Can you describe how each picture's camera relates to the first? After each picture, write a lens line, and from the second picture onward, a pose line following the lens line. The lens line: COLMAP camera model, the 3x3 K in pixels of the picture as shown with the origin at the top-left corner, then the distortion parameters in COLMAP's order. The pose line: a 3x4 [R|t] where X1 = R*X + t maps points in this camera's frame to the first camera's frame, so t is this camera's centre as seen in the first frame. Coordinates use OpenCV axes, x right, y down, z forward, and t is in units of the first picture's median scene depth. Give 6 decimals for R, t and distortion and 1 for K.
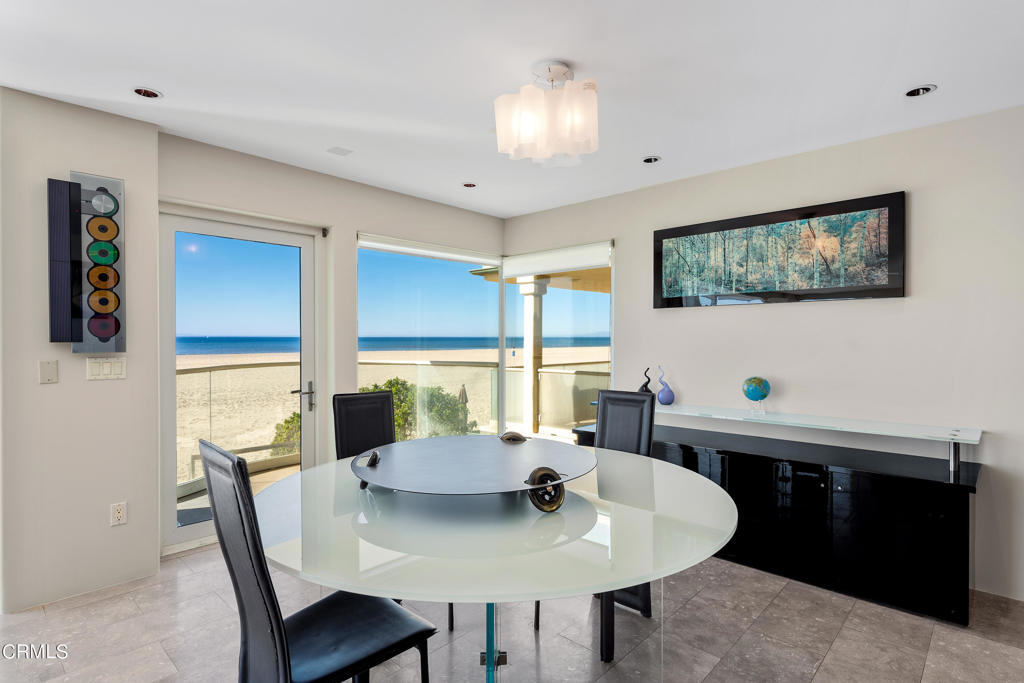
lens RADIAL K [[520.2, 0, 513.8], [0, 520.2, 343.6], [0, 0, 1]] dist [0.002068, 0.000022]
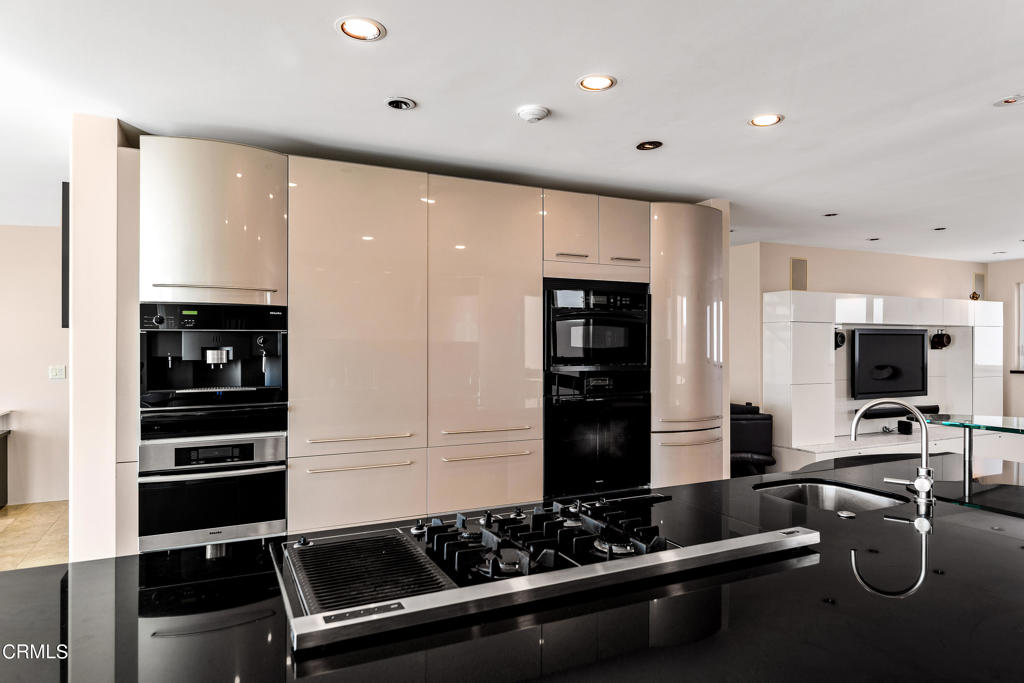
lens RADIAL K [[615.6, 0, 515.8], [0, 615.6, 344.2], [0, 0, 1]] dist [0.003776, -0.000243]
pose [[0.355191, 0.001052, 0.934793, -0.346827], [0.011491, 0.999919, -0.005492, -0.016732], [-0.934723, 0.012692, 0.355150, -1.072767]]
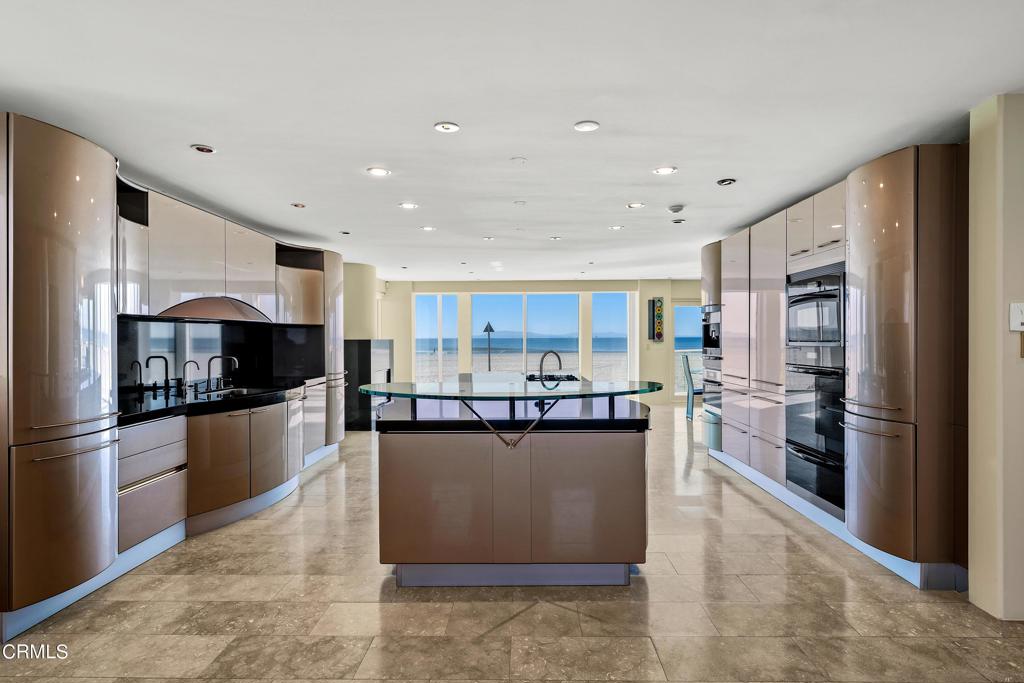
lens RADIAL K [[539.2, 0, 514.6], [0, 539.2, 342.8], [0, 0, 1]] dist [-0.000734, -0.000414]
pose [[0.670627, 0.001519, -0.741793, 1.234581], [-0.002655, 0.999996, -0.000353, 0.022317], [0.741790, 0.002206, 0.670629, -2.090495]]
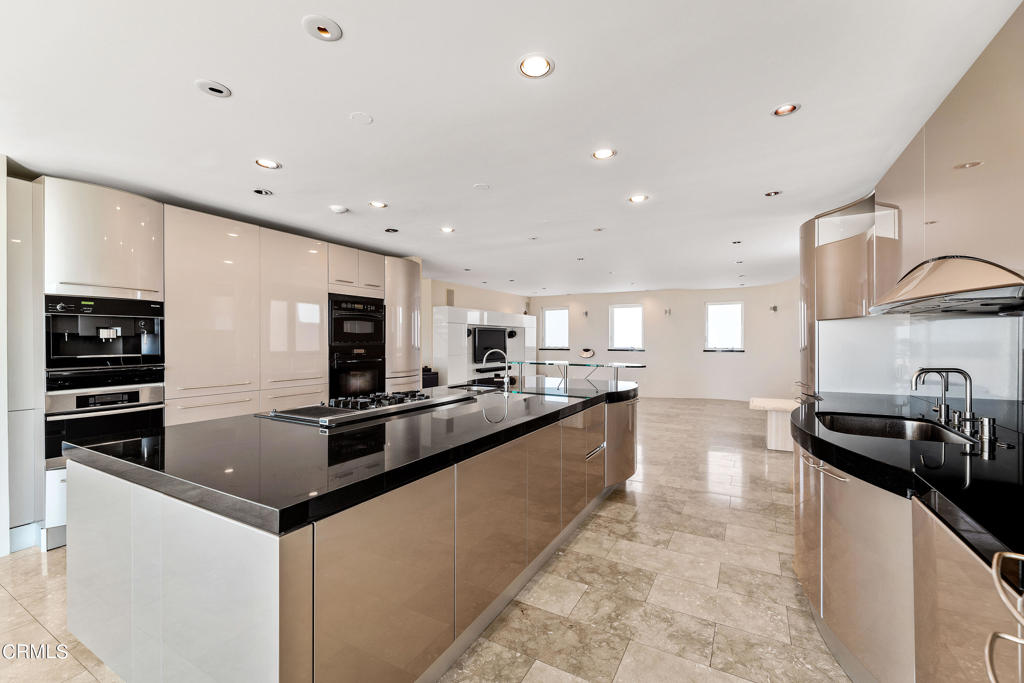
lens RADIAL K [[422.0, 0, 520.1], [0, 422.0, 344.9], [0, 0, 1]] dist [-0.000146, -0.000269]
pose [[-0.256117, -0.012533, 0.966565, -0.761764], [0.008966, 0.999842, 0.015340, 0.009534], [-0.966604, 0.012595, -0.255964, -0.972525]]
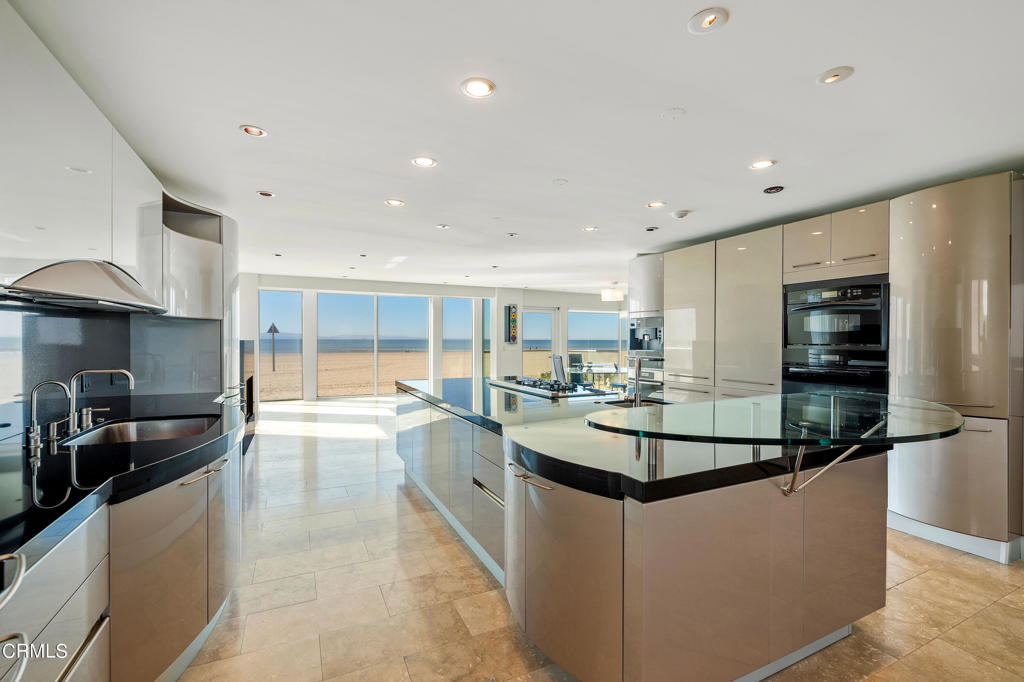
lens RADIAL K [[453.4, 0, 512.0], [0, 453.4, 341.0], [0, 0, 1]] dist [0.002526, -0.000156]
pose [[0.933138, 0.000385, -0.359517, 0.467197], [-0.003791, 0.999954, -0.008771, 0.020813], [0.359498, 0.009548, 0.933097, -2.115959]]
